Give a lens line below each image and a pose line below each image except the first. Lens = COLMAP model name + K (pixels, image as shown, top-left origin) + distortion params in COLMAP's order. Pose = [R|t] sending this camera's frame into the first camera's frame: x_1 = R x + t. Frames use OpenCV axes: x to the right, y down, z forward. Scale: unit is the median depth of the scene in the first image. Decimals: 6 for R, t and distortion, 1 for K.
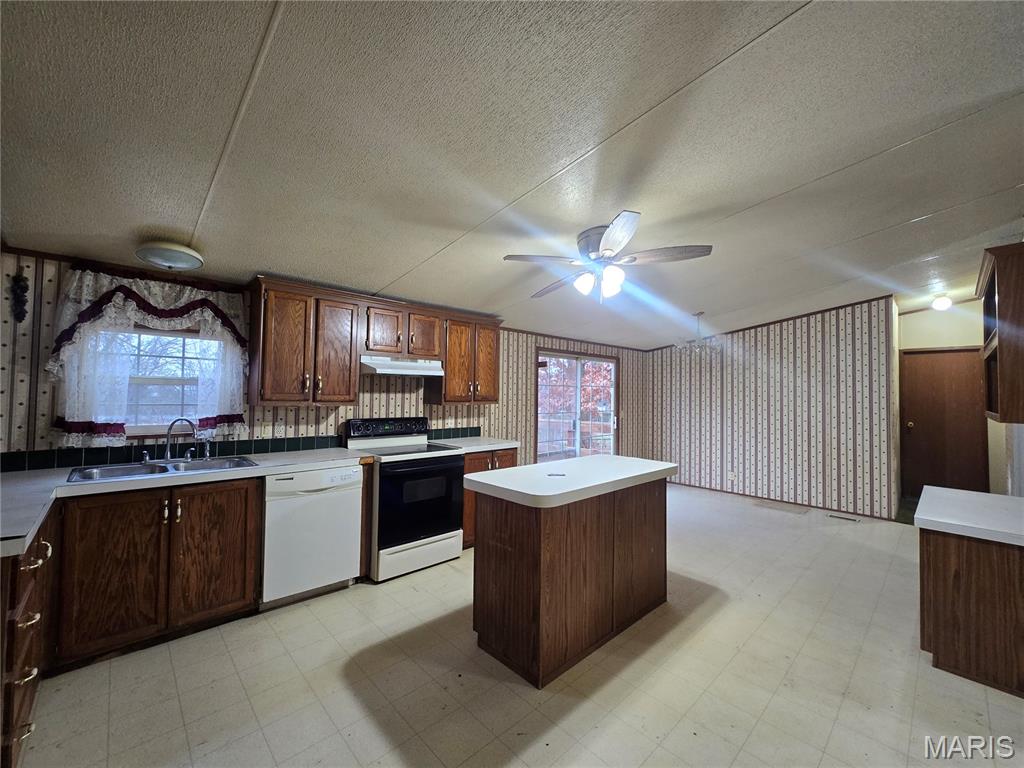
lens RADIAL K [[417.1, 0, 514.2], [0, 417.1, 379.1], [0, 0, 1]] dist [0.000479, 0.001655]
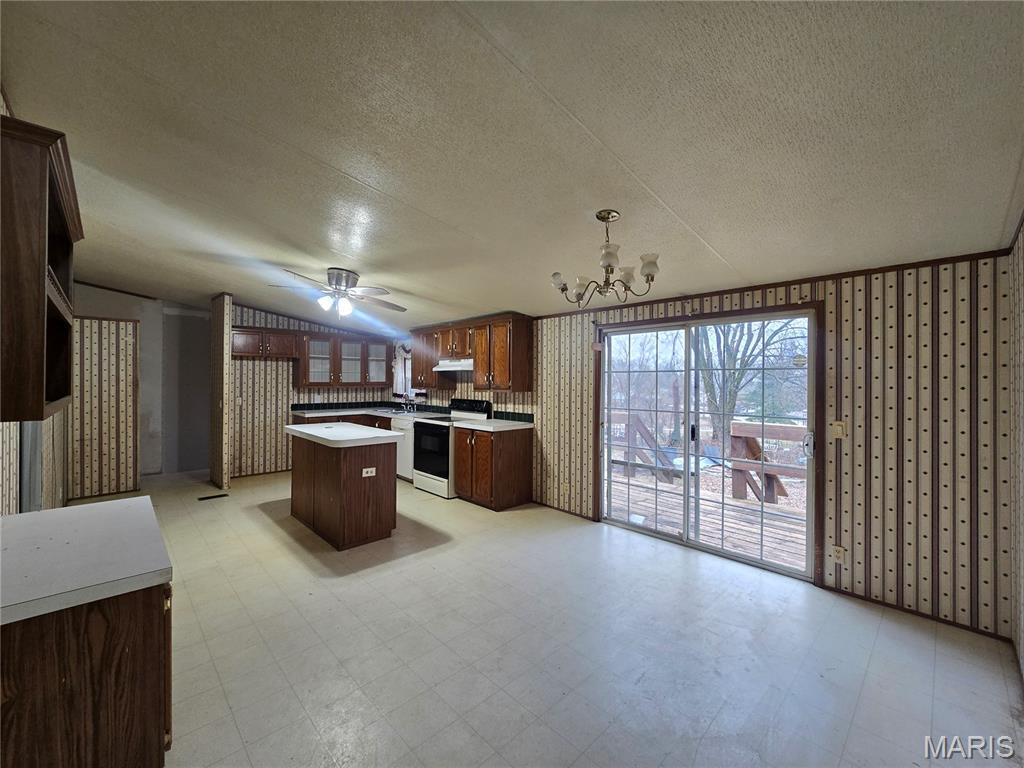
lens RADIAL K [[417.1, 0, 510.9], [0, 417.1, 380.8], [0, 0, 1]] dist [0.000479, 0.001655]
pose [[0.002652, -0.017478, -0.999844, 1.092240], [0.024559, 0.999547, -0.017408, 0.050909], [0.999695, -0.024509, 0.003080, 1.041052]]
